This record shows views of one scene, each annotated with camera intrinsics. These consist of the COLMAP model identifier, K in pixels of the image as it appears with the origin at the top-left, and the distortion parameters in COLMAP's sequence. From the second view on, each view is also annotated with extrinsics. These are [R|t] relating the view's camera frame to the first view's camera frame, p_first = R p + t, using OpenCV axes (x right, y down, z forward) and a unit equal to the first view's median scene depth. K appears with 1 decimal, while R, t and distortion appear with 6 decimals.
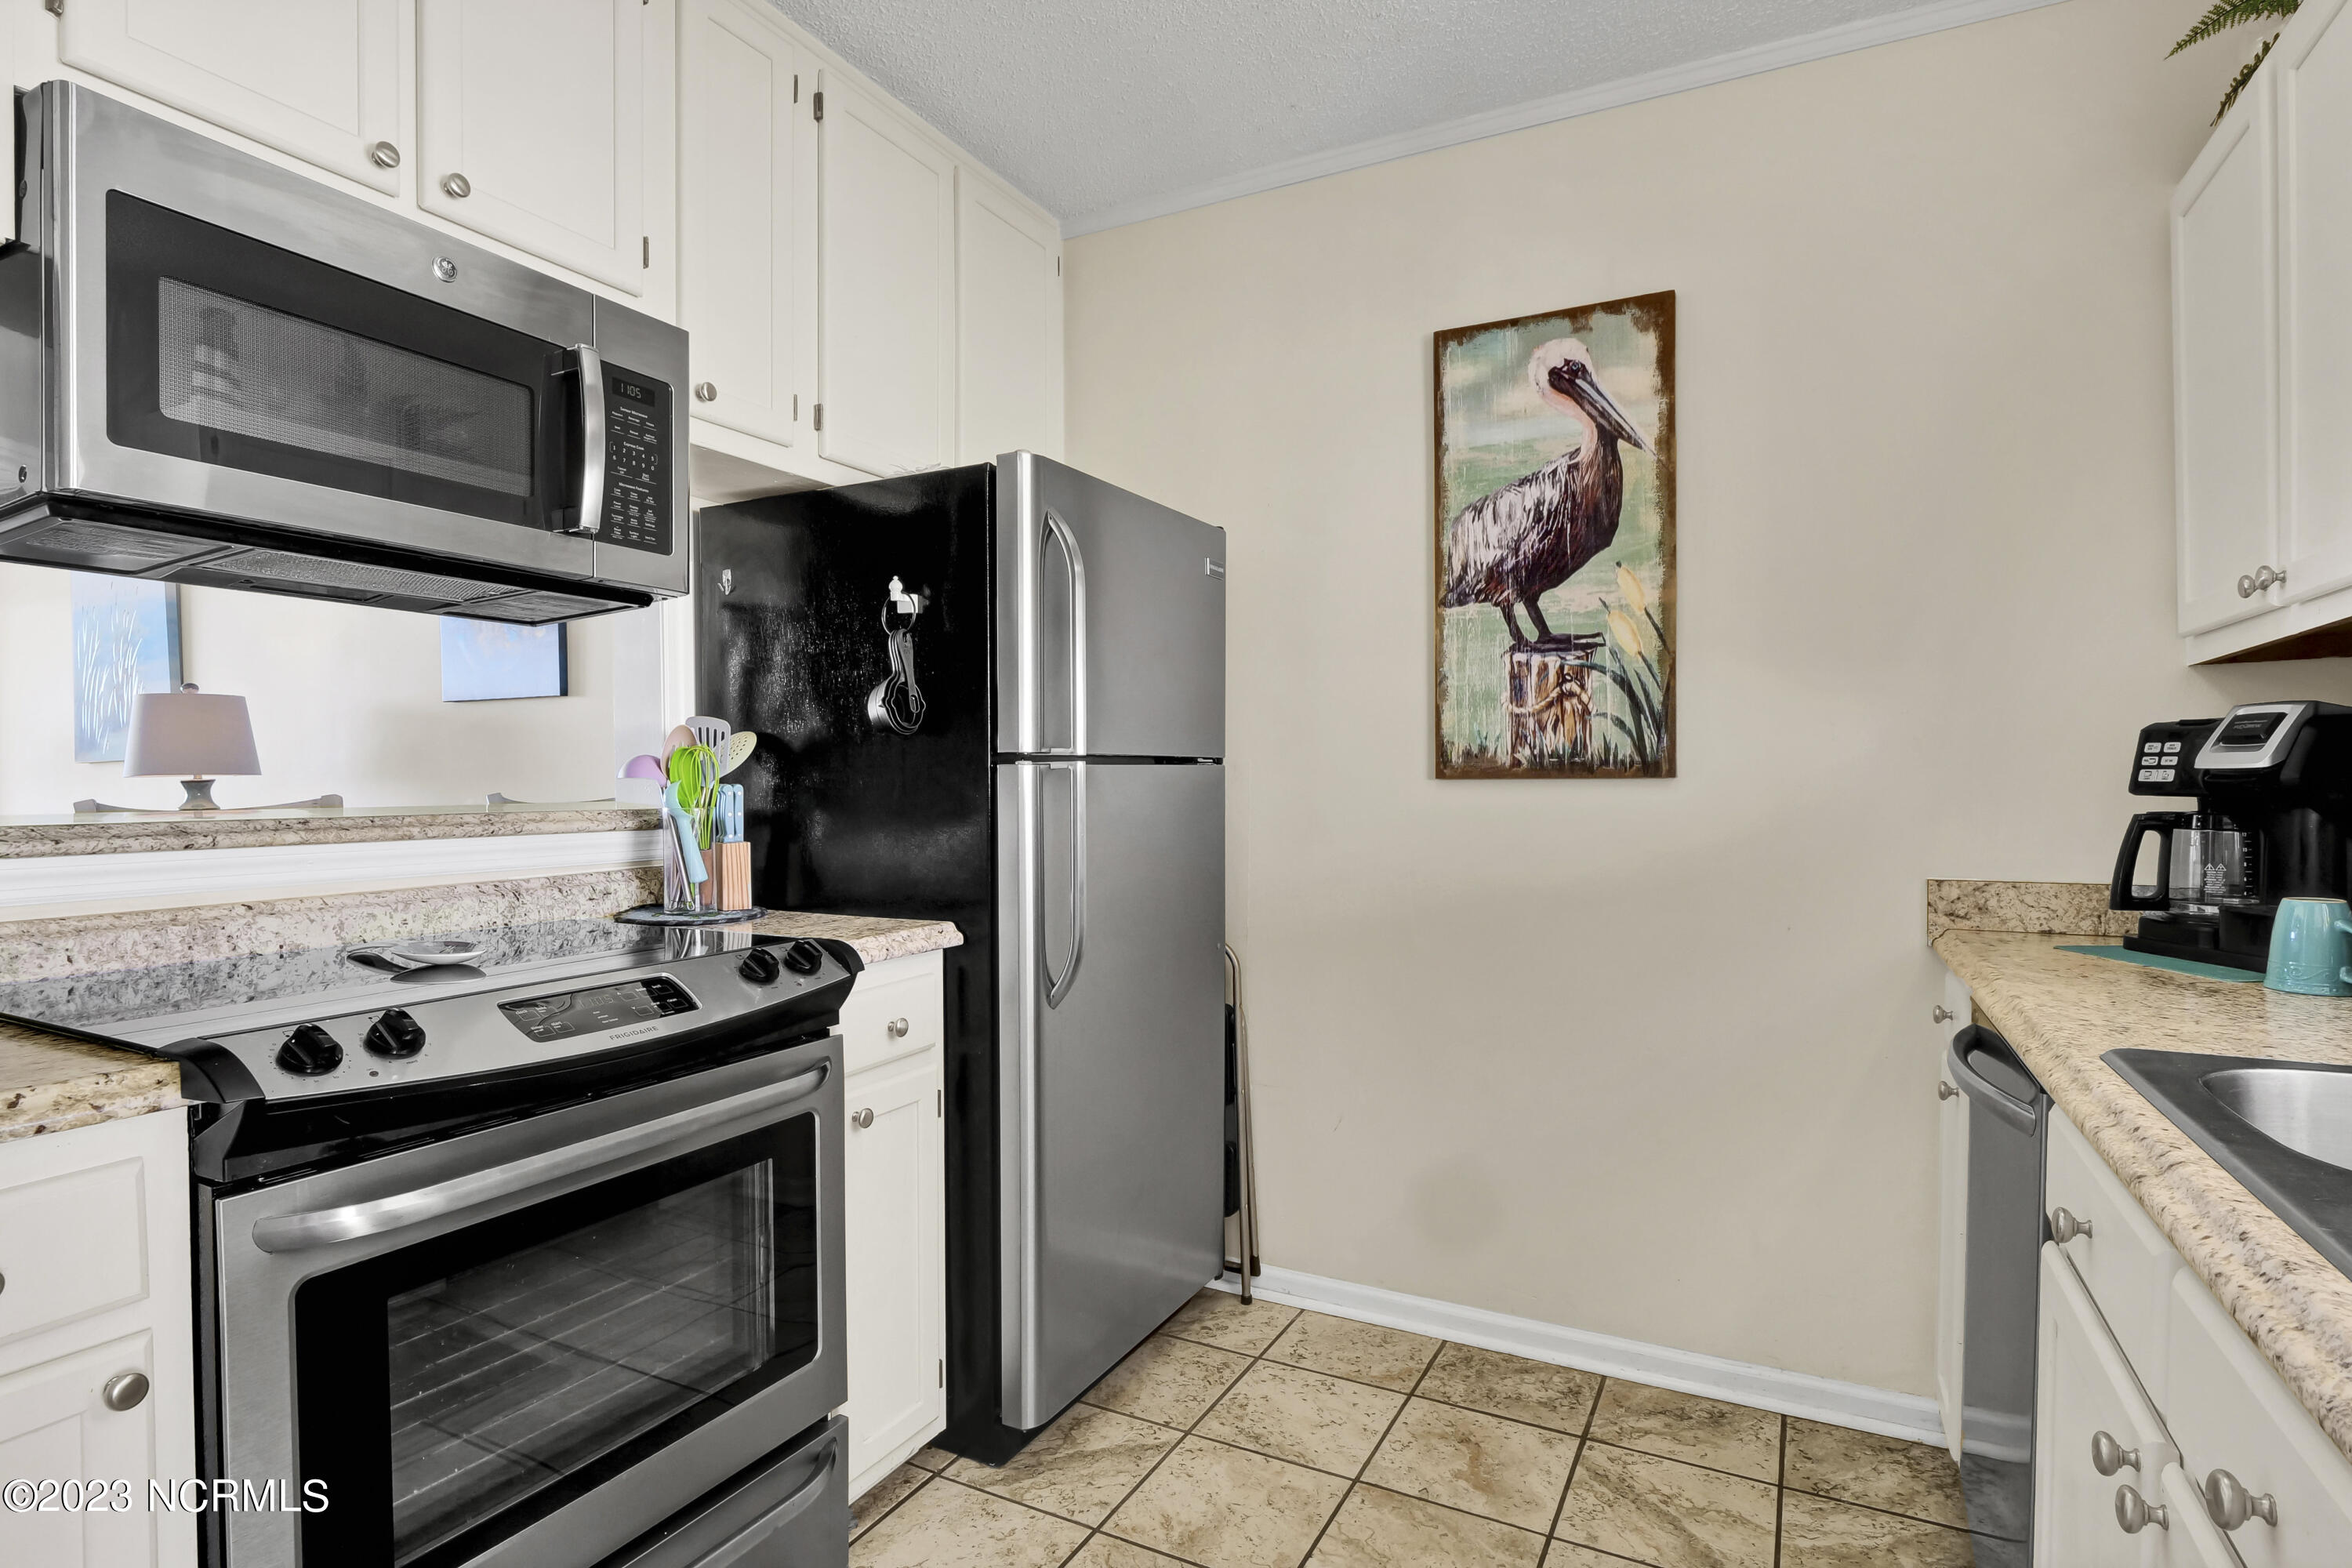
lens RADIAL K [[1204.6, 0, 1162.8], [0, 1204.6, 800.0], [0, 0, 1]] dist [-0.002101, -0.010850]
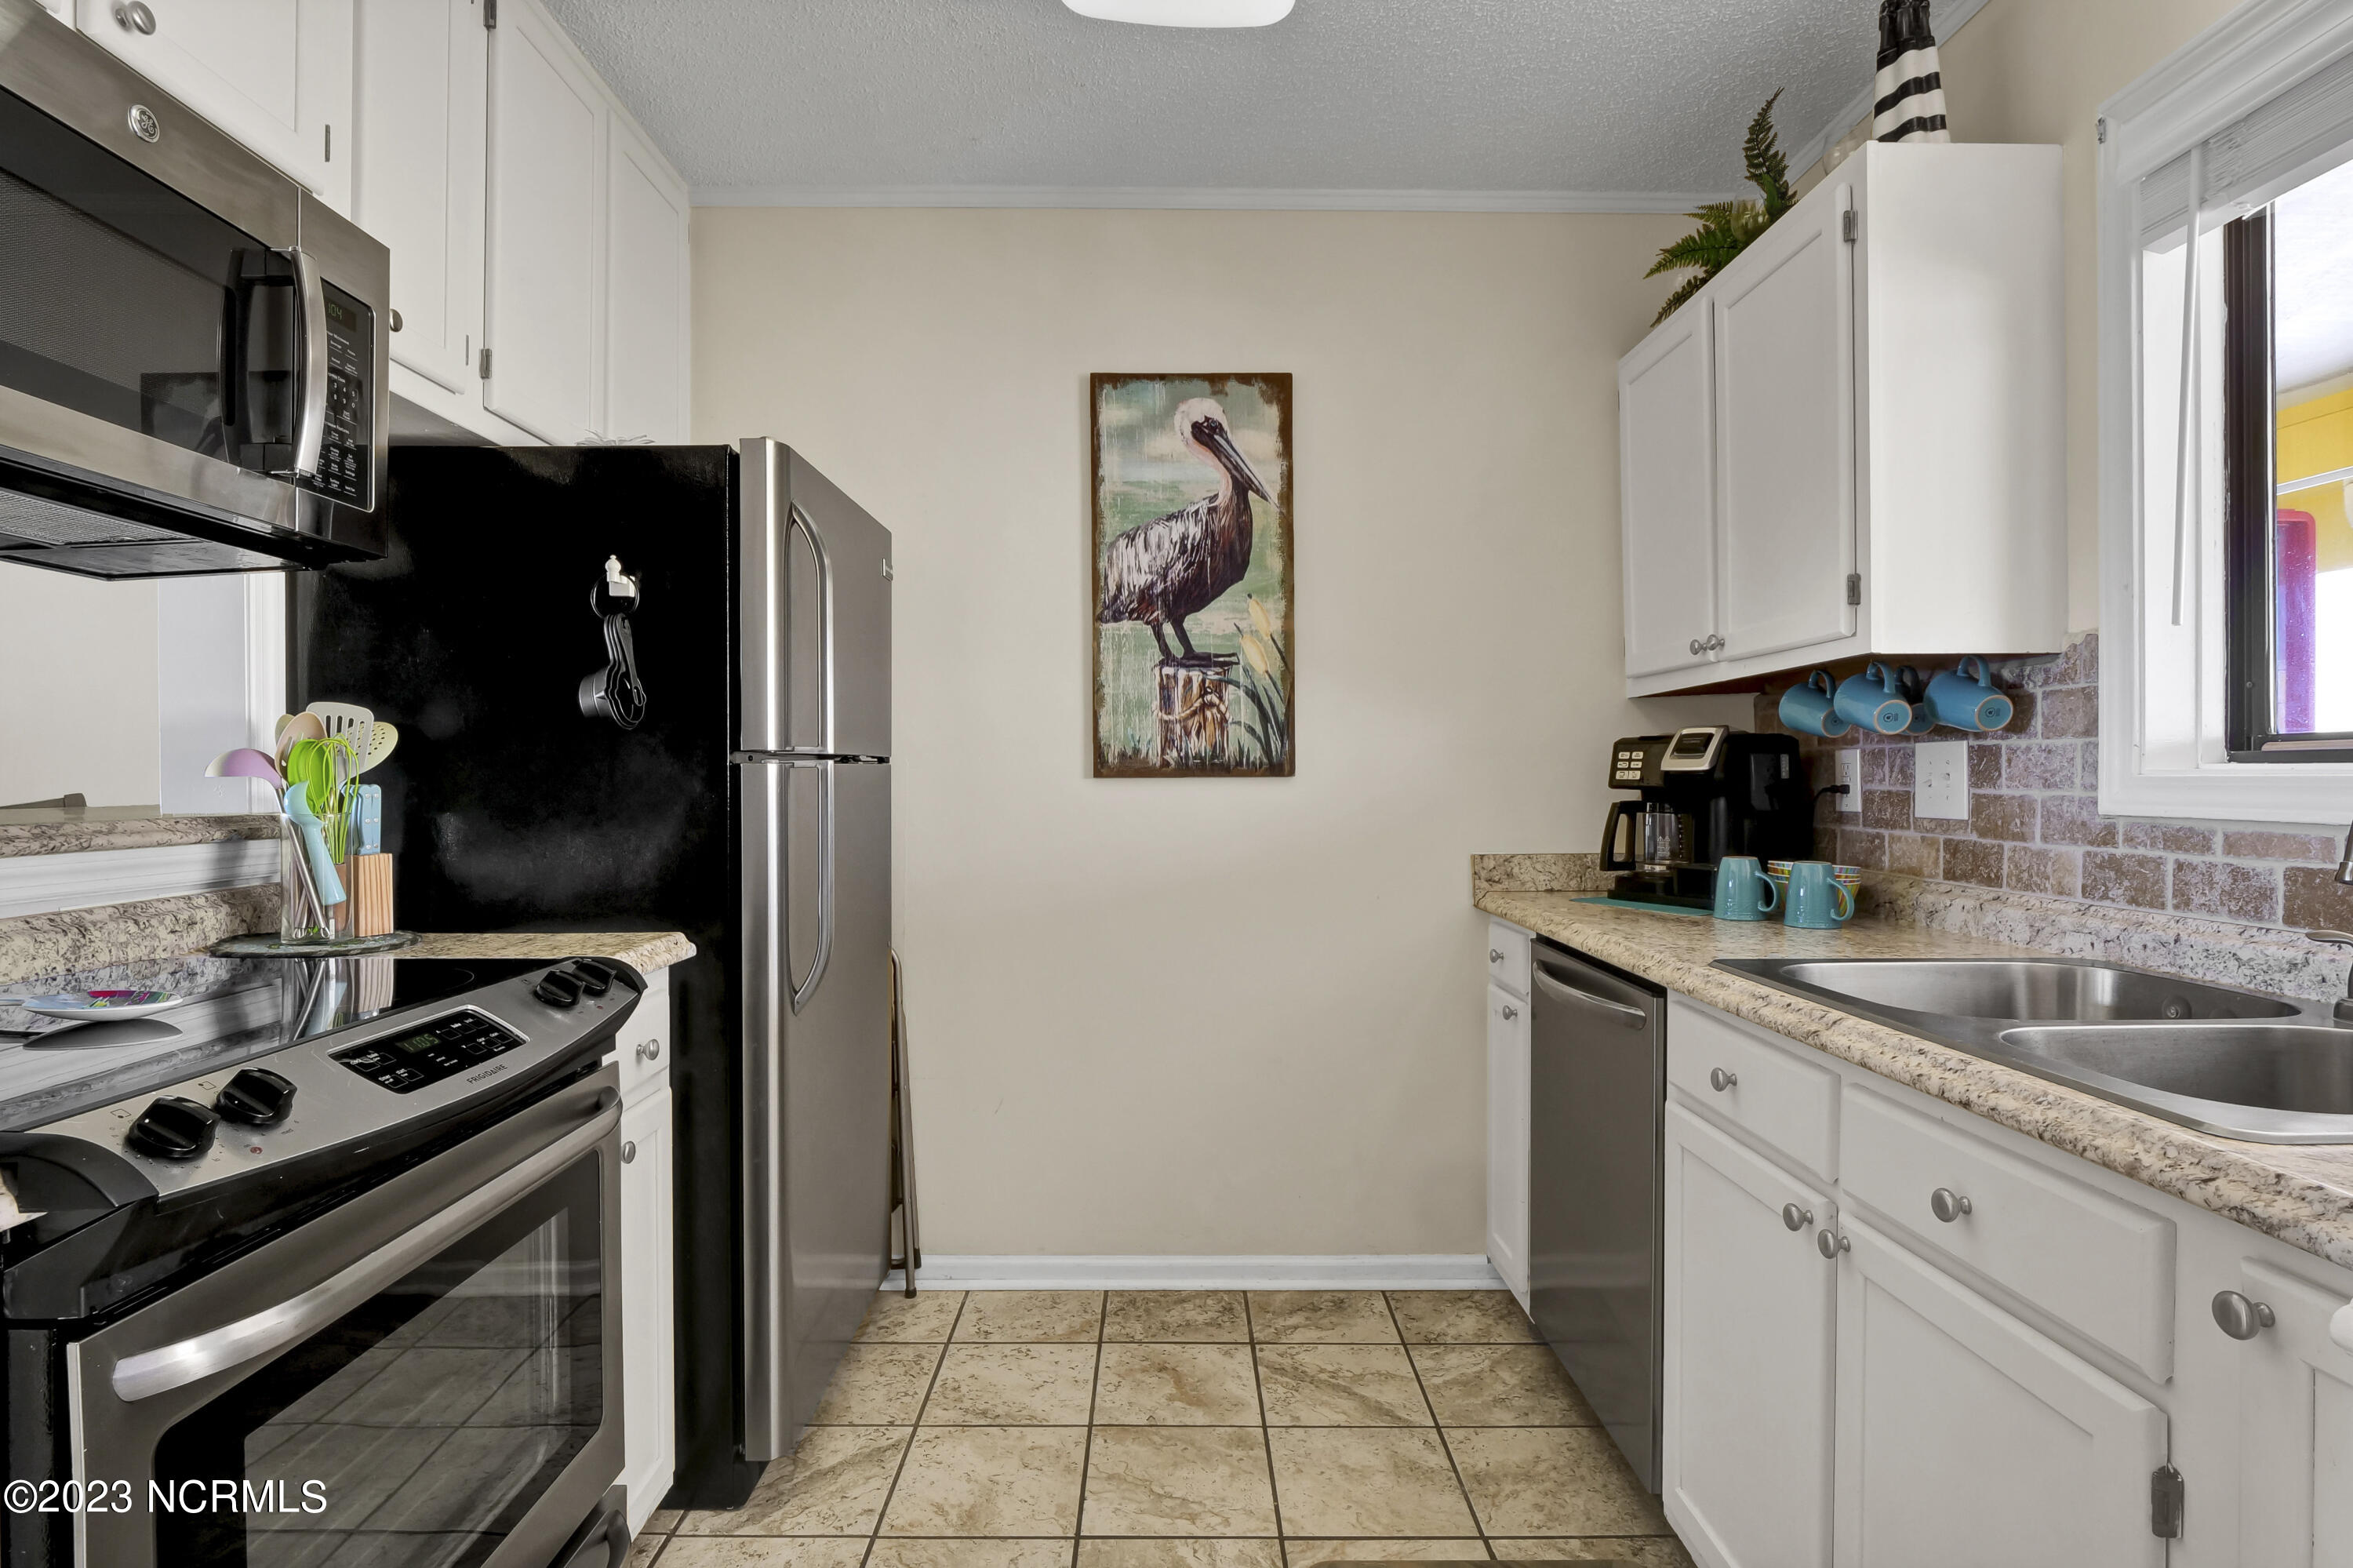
lens RADIAL K [[1194.7, 0, 1166.2], [0, 1194.7, 777.0], [0, 0, 1]] dist [-0.006034, -0.002550]
pose [[0.881544, 0.000004, 0.472102, -0.247275], [0.008687, 0.999831, -0.016228, -0.000039], [-0.472022, 0.018407, 0.881394, 0.009208]]
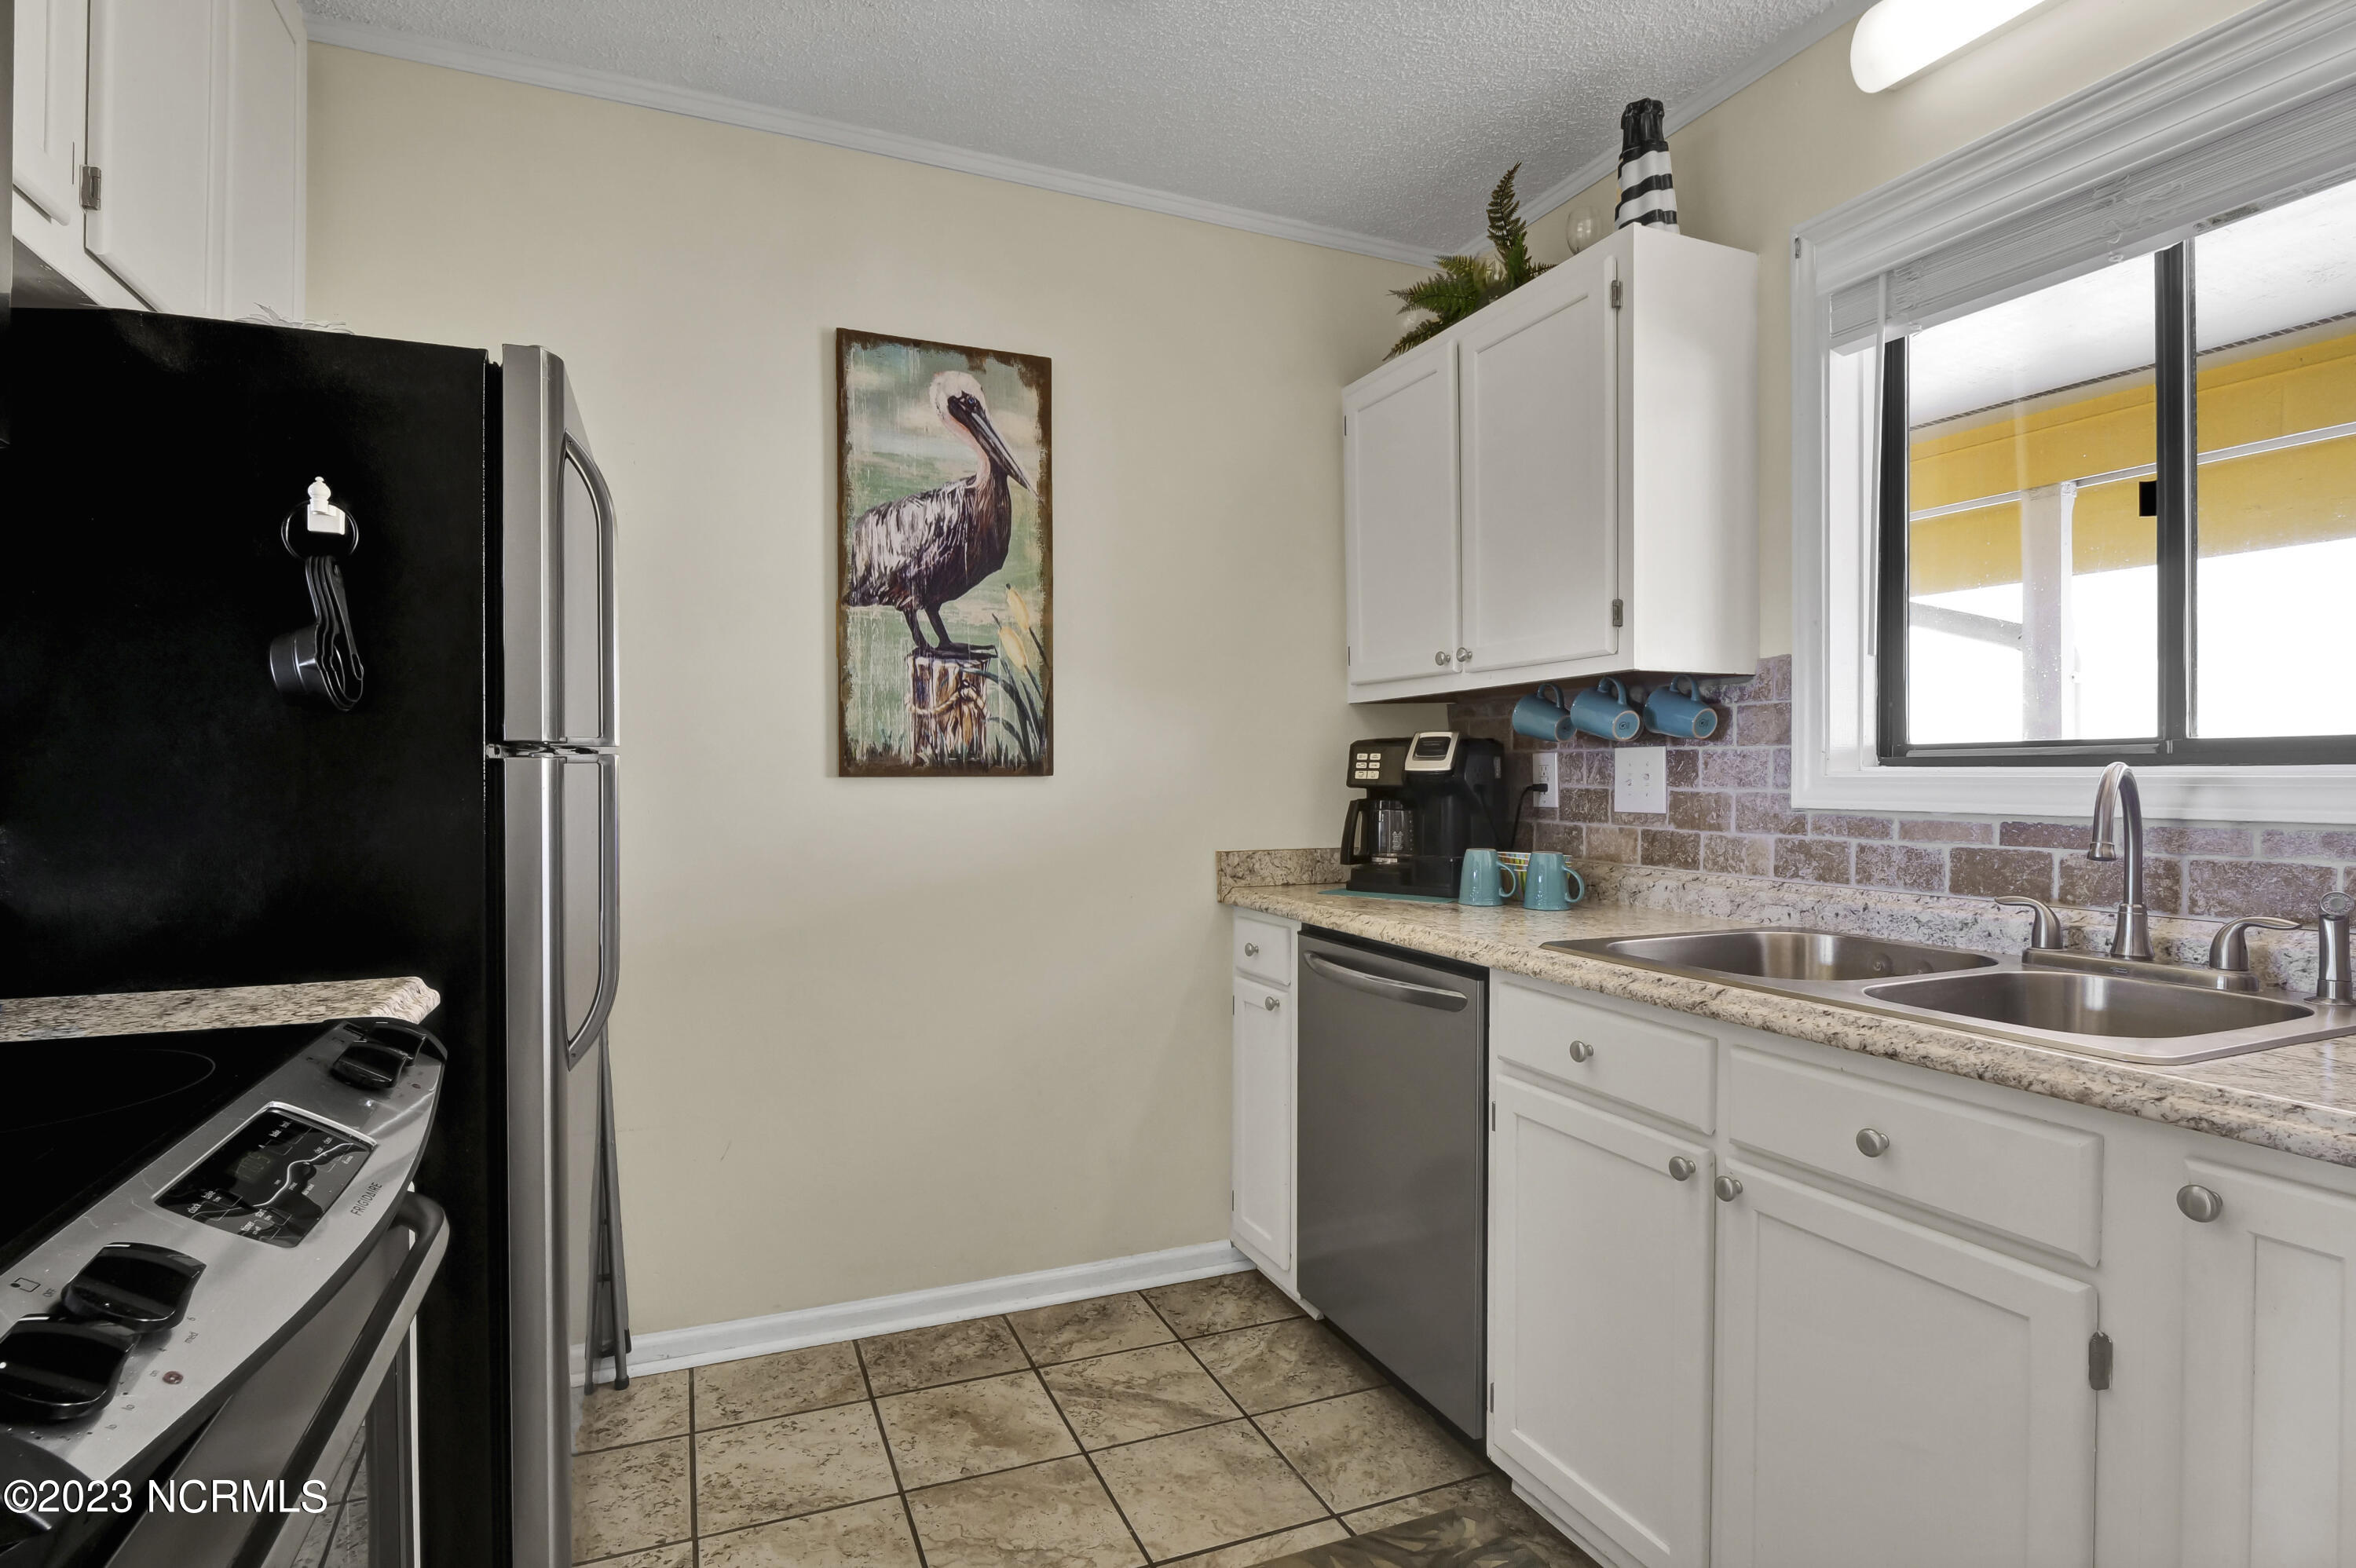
lens RADIAL K [[1180.8, 0, 1166.1], [0, 1180.8, 781.9], [0, 0, 1]] dist [-0.003319, -0.008887]
pose [[0.635421, -0.001741, 0.772164, -0.381652], [0.012175, 0.999896, -0.007764, -0.002328], [-0.772070, 0.014335, 0.635376, 0.187026]]
